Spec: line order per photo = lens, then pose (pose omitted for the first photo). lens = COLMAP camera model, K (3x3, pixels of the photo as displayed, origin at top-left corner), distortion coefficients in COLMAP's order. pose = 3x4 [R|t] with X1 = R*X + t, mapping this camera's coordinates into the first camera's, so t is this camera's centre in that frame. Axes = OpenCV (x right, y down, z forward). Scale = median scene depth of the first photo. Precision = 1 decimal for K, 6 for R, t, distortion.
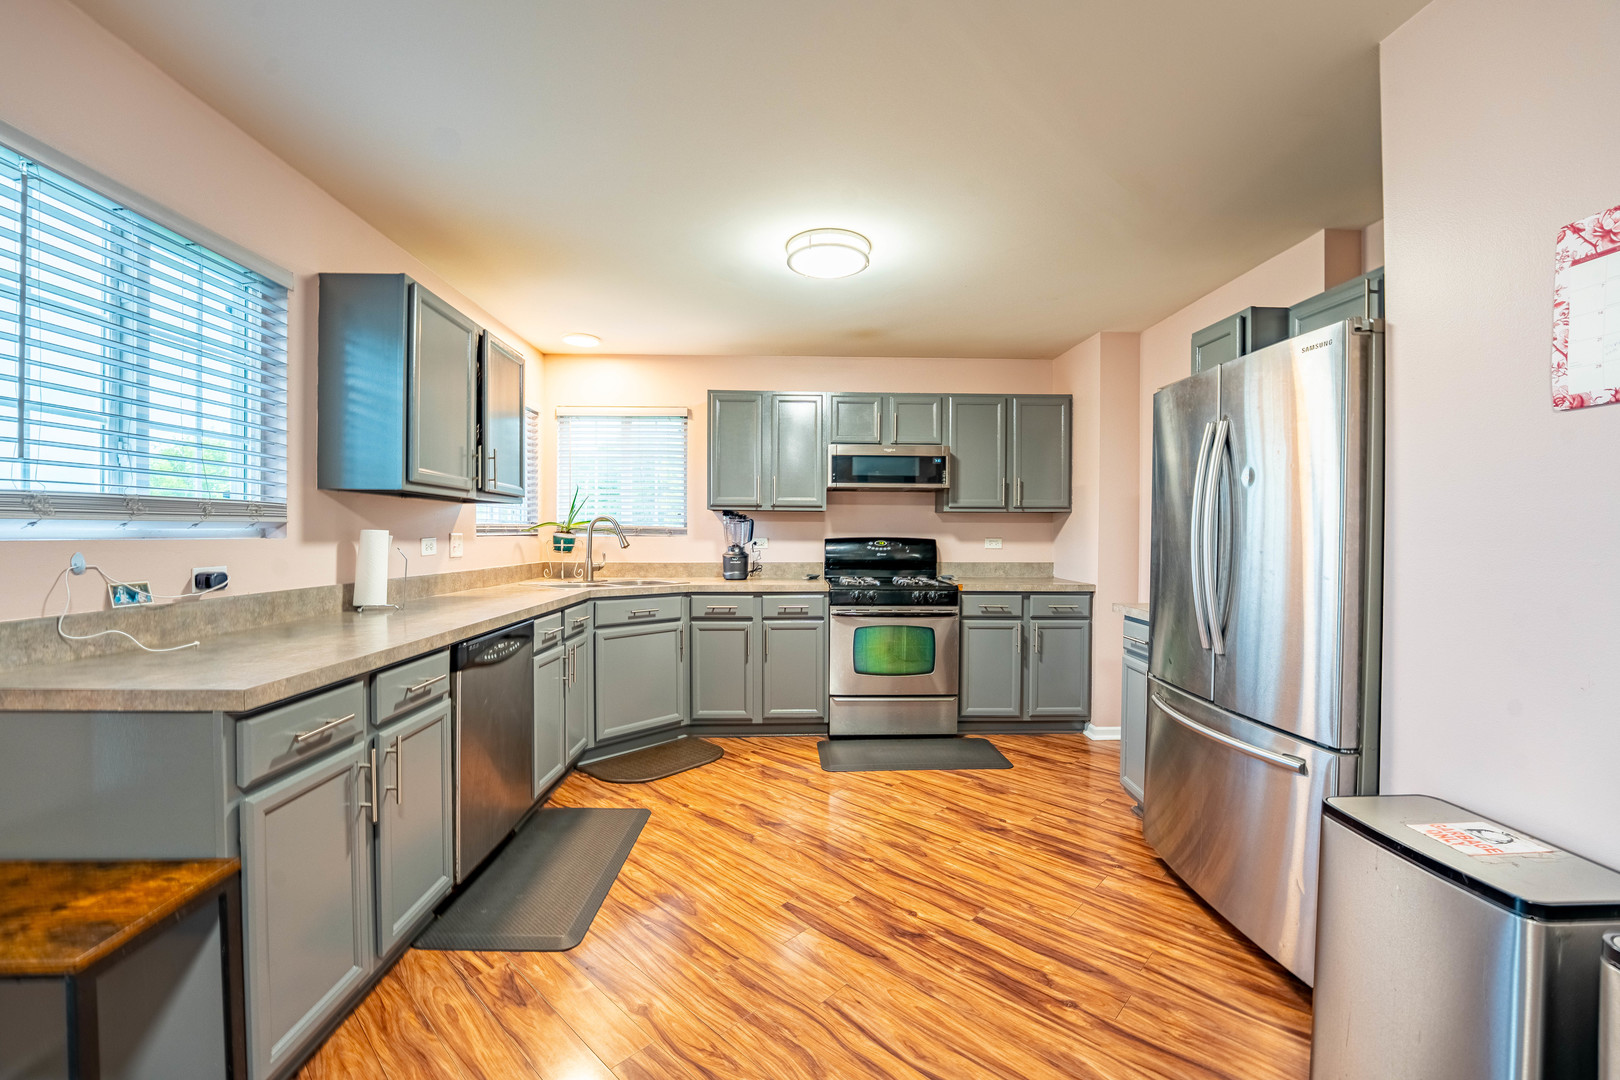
lens RADIAL K [[662.3, 0, 811.7], [0, 662.3, 541.7], [0, 0, 1]] dist [-0.025931, 0.002769]
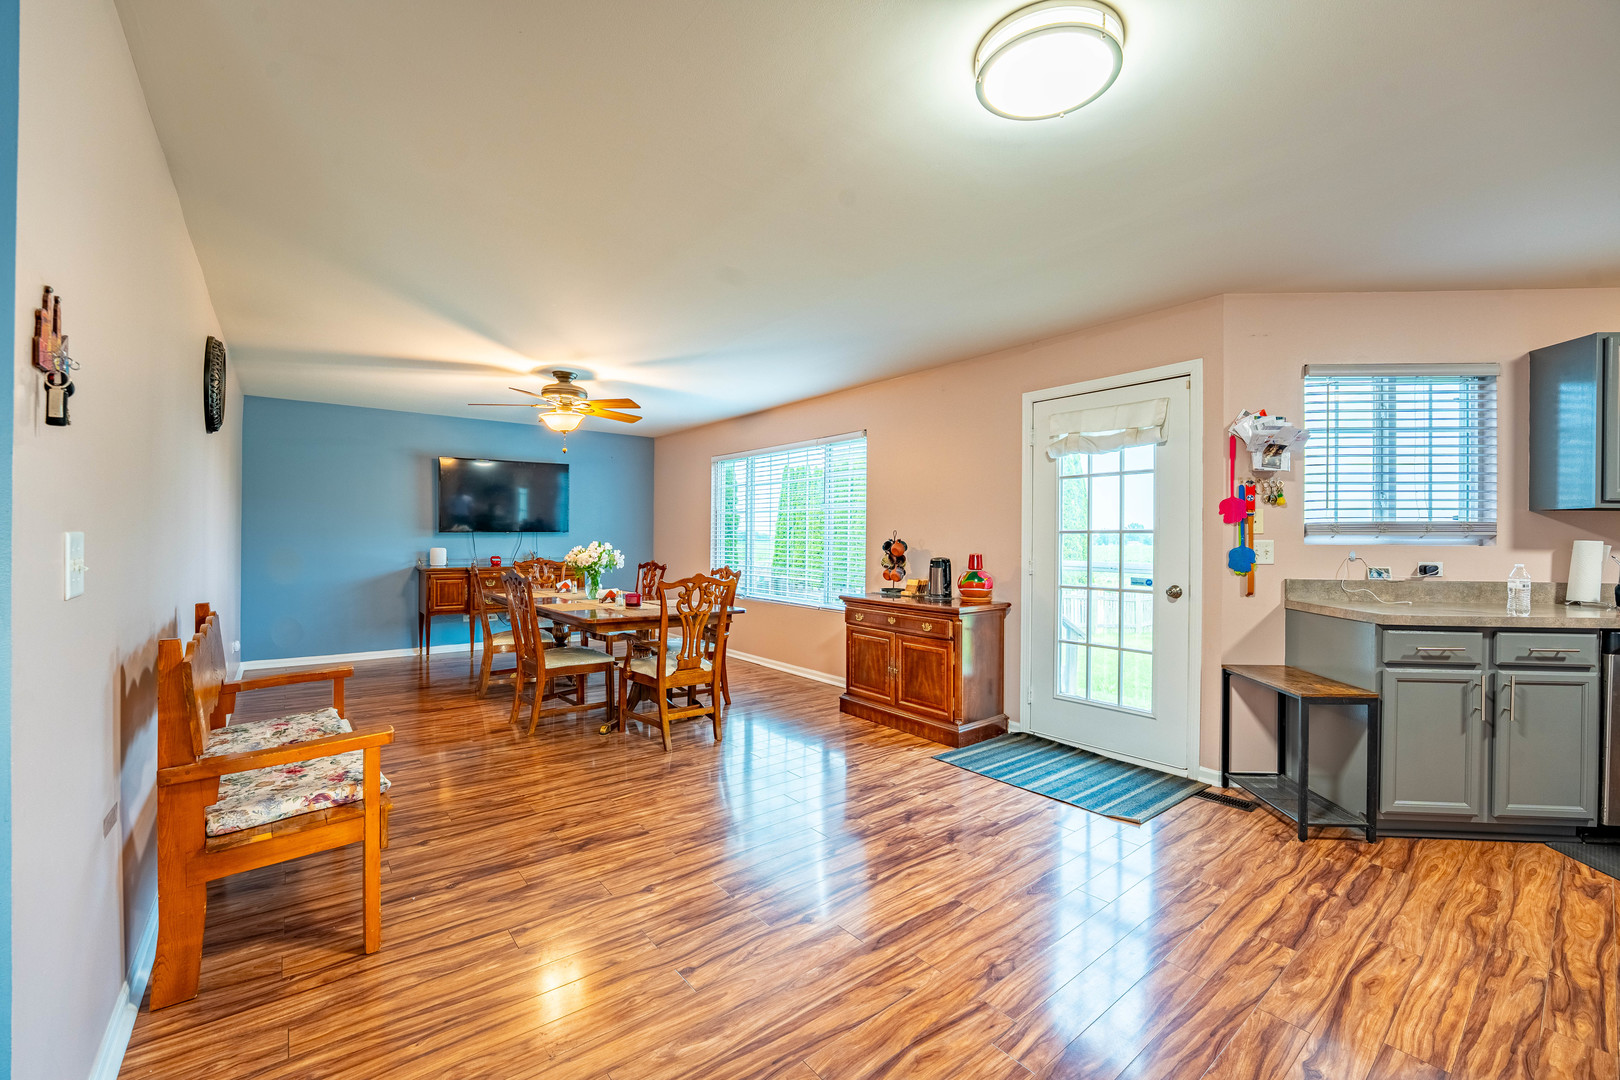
lens RADIAL K [[662.3, 0, 798.6], [0, 662.3, 537.1], [0, 0, 1]] dist [-0.025931, 0.002769]
pose [[-0.149610, -0.007074, -0.988720, 0.470858], [-0.020706, 0.999778, -0.004020, 0.006669], [0.988528, 0.019871, -0.149723, -0.180646]]
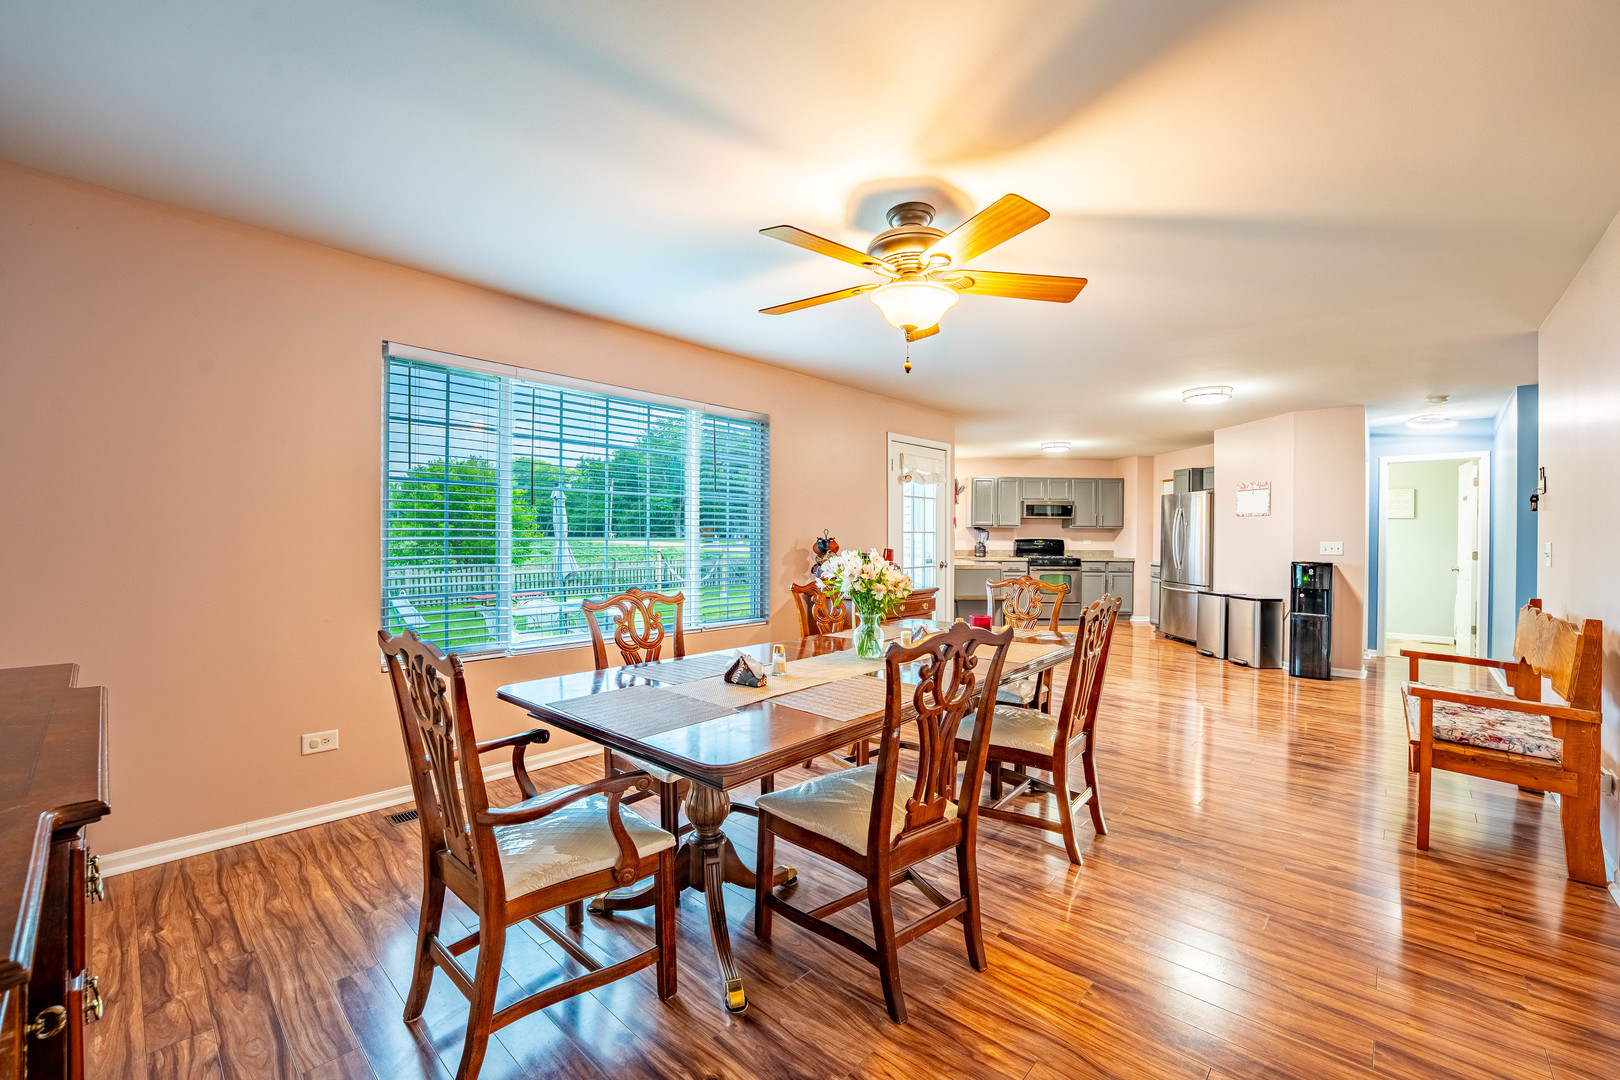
lens RADIAL K [[662.3, 0, 811.5], [0, 662.3, 541.1], [0, 0, 1]] dist [-0.025931, 0.002769]
pose [[0.999843, -0.000027, 0.017743, -0.831262], [0.000096, 0.999992, -0.003882, 0.011403], [-0.017743, 0.003883, 0.999835, -1.452845]]
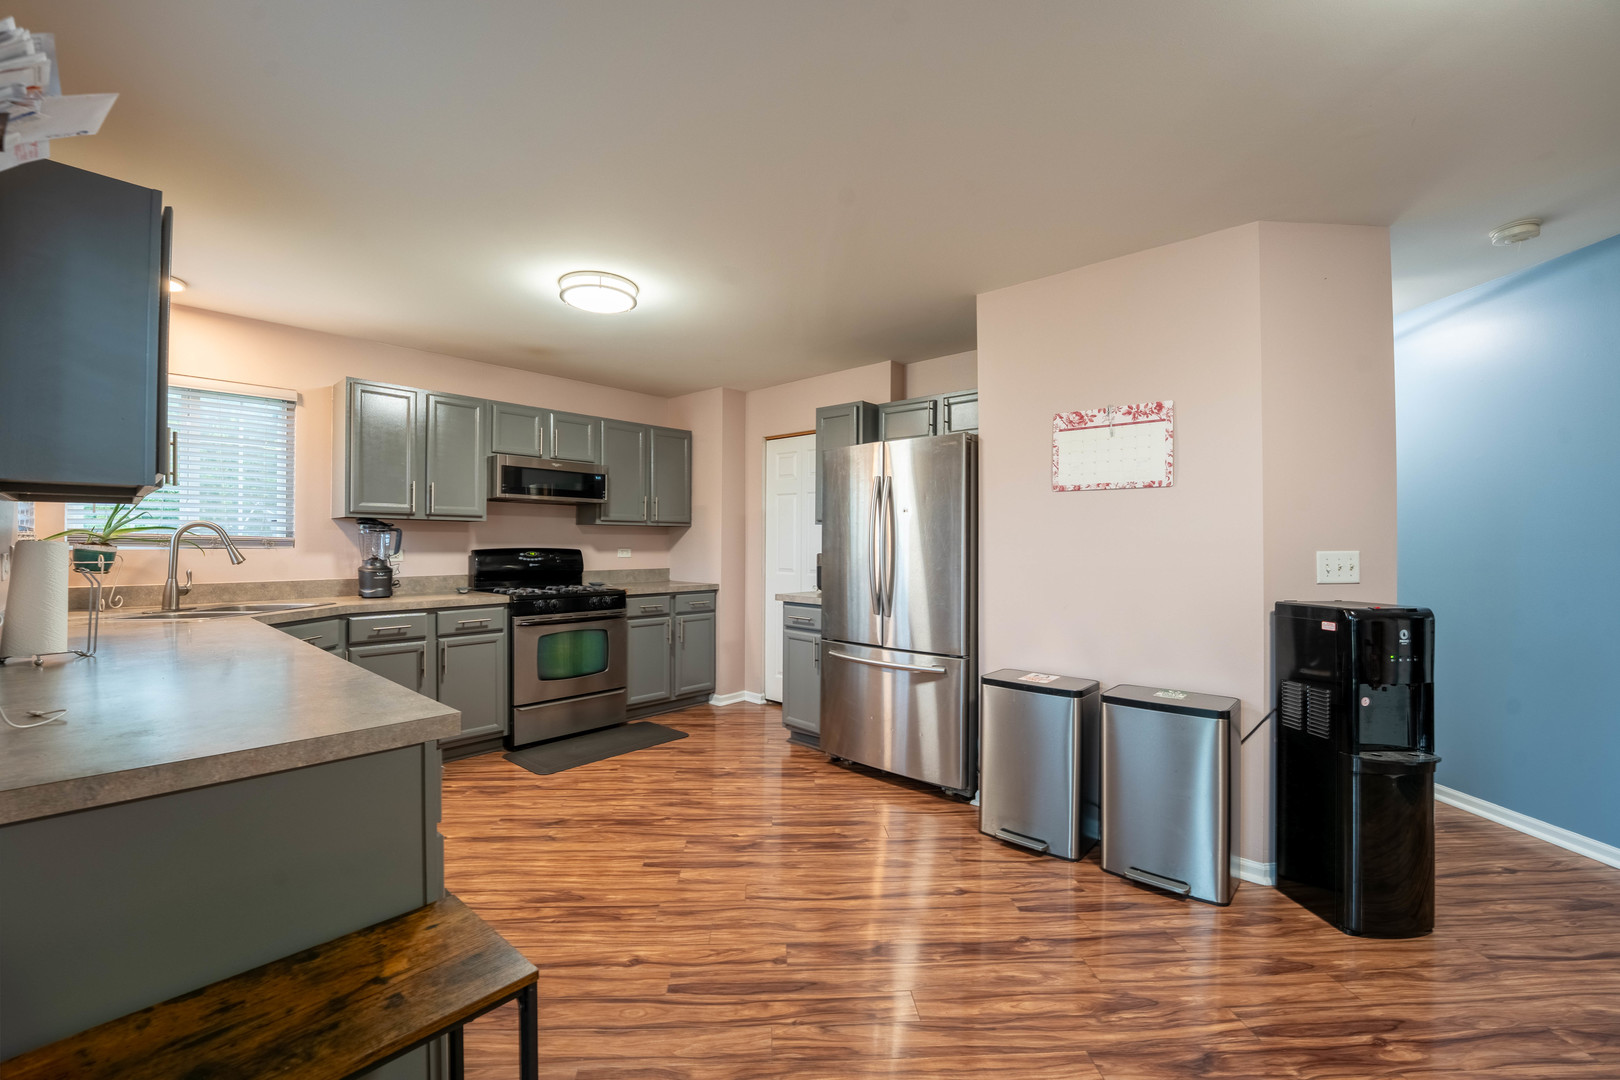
lens RADIAL K [[662.3, 0, 801.8], [0, 662.3, 543.9], [0, 0, 1]] dist [-0.025931, 0.002769]
pose [[0.699812, -0.002965, 0.714321, -0.377415], [0.011242, 0.999913, -0.006864, -0.001613], [-0.714239, 0.012834, 0.699785, -0.009709]]
